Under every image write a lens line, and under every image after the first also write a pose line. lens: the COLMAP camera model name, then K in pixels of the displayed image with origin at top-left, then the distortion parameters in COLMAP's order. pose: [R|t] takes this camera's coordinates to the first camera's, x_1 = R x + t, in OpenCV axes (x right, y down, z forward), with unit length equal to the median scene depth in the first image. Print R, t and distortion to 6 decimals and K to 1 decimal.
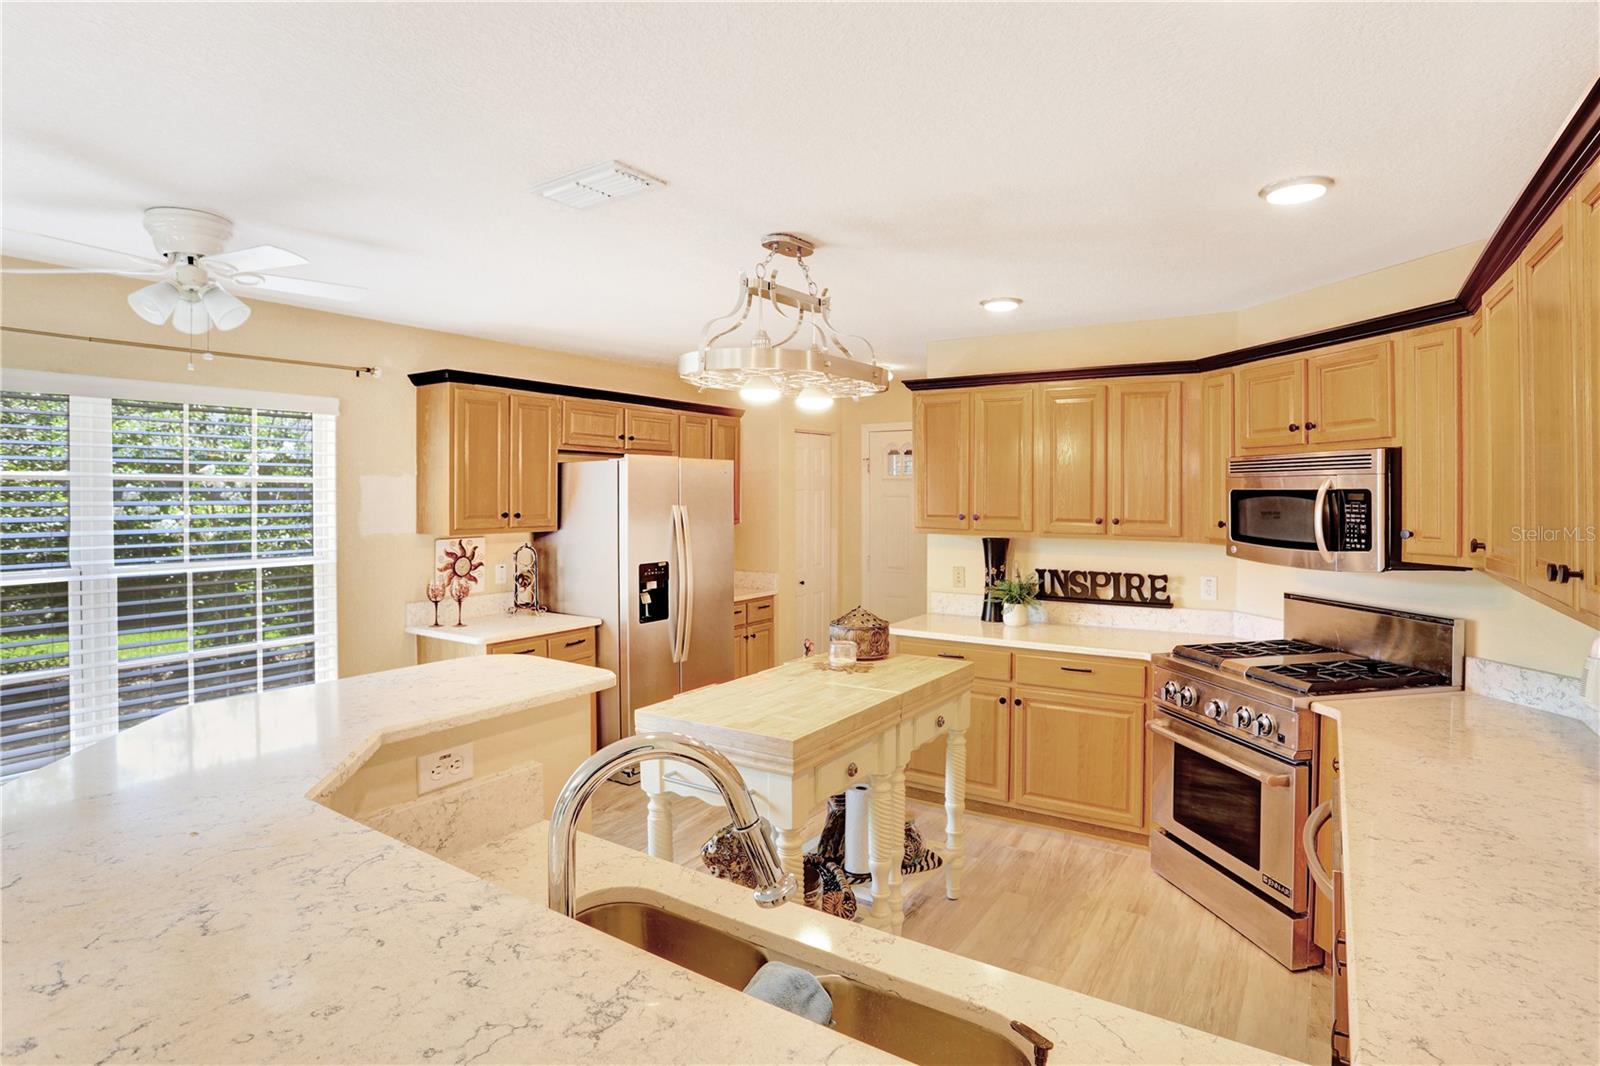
lens RADIAL K [[817.5, 0, 801.6], [0, 817.5, 502.4], [0, 0, 1]] dist [-0.081160, 0.037636]
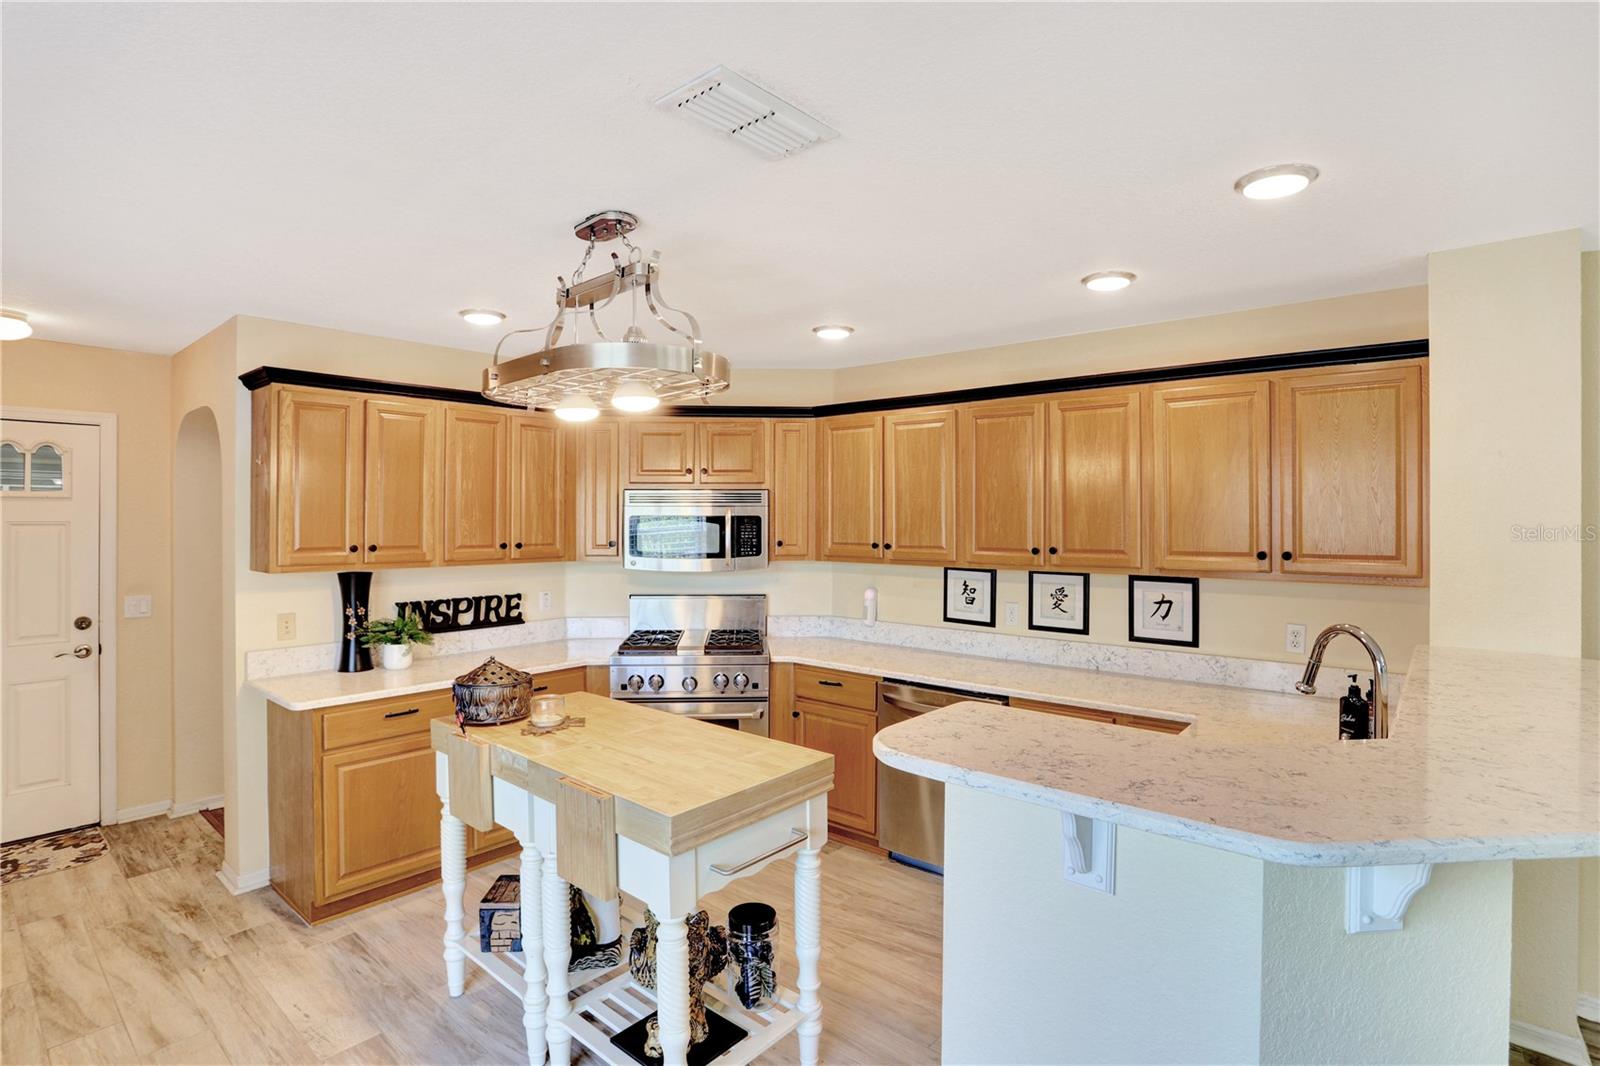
lens RADIAL K [[796.9, 0, 801.5], [0, 796.9, 526.9], [0, 0, 1]] dist [-0.077418, 0.033787]
pose [[0.123147, -0.011635, 0.992320, -0.592050], [0.010513, 0.999890, 0.010419, -0.007404], [-0.992333, 0.009149, 0.123256, 0.517675]]
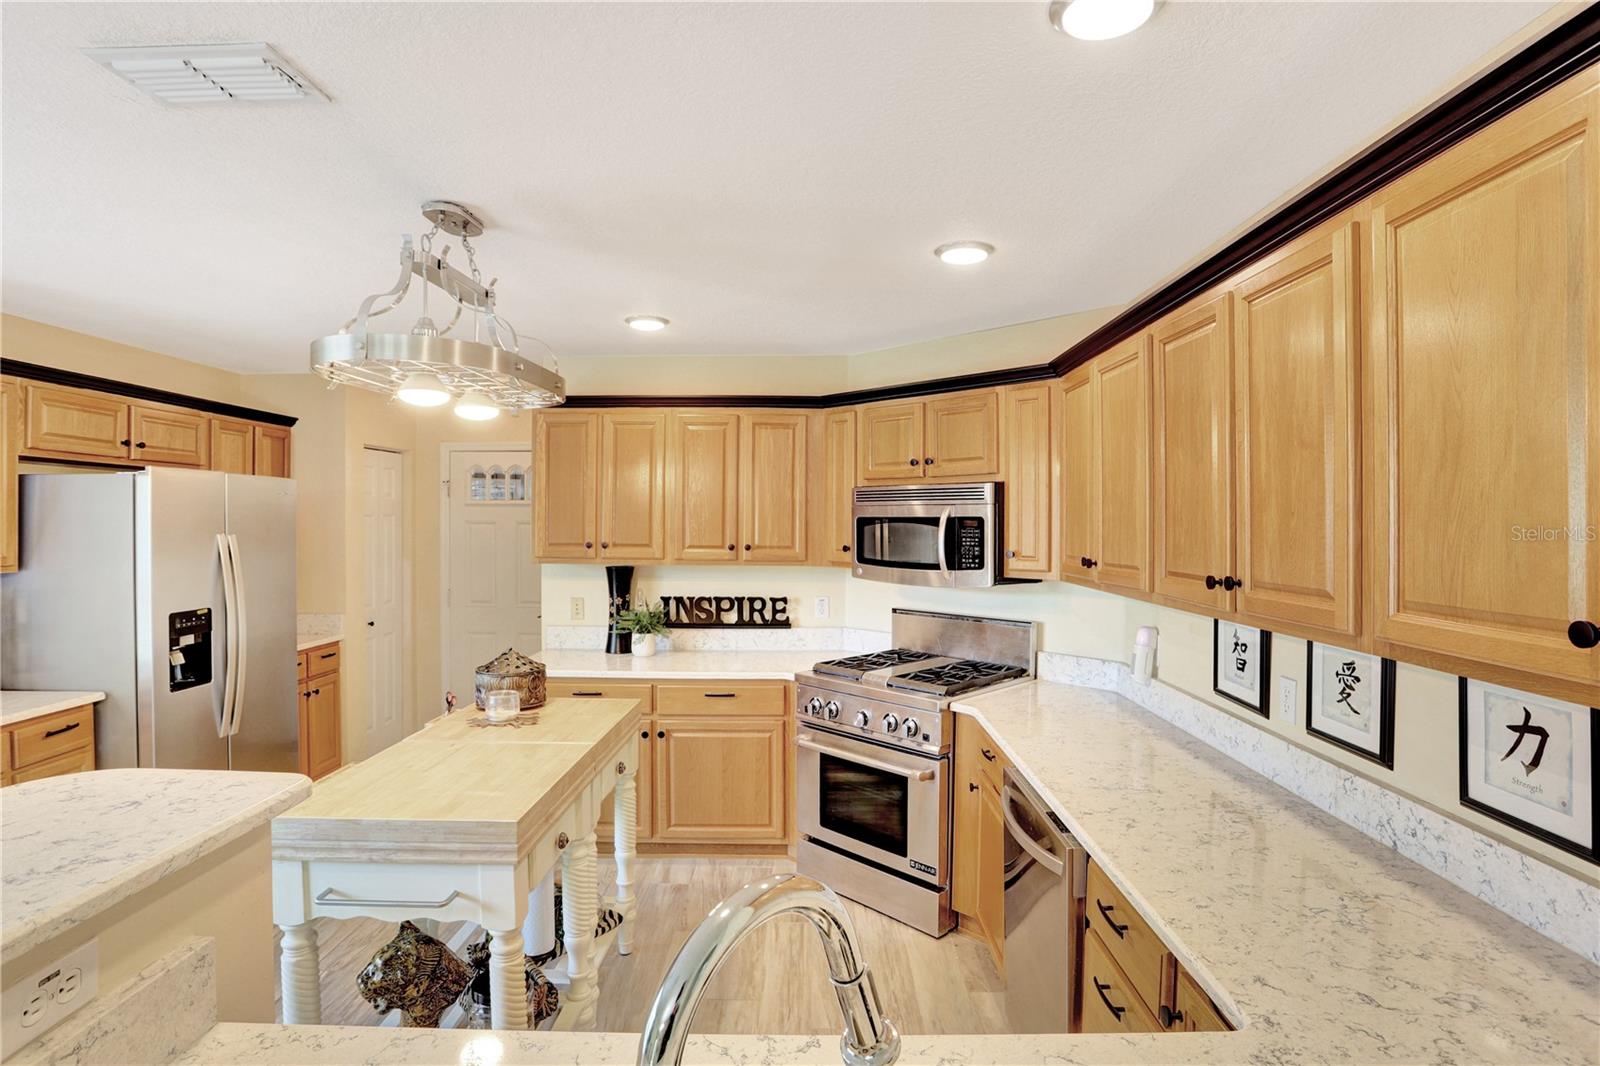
lens RADIAL K [[807.5, 0, 800.0], [0, 807.5, 533.0], [0, 0, 1]] dist [-0.084530, 0.035514]
pose [[0.839928, -0.005865, 0.542666, -0.115384], [0.003449, 0.999979, 0.005469, -0.000175], [-0.542687, -0.002721, 0.839931, 0.100522]]
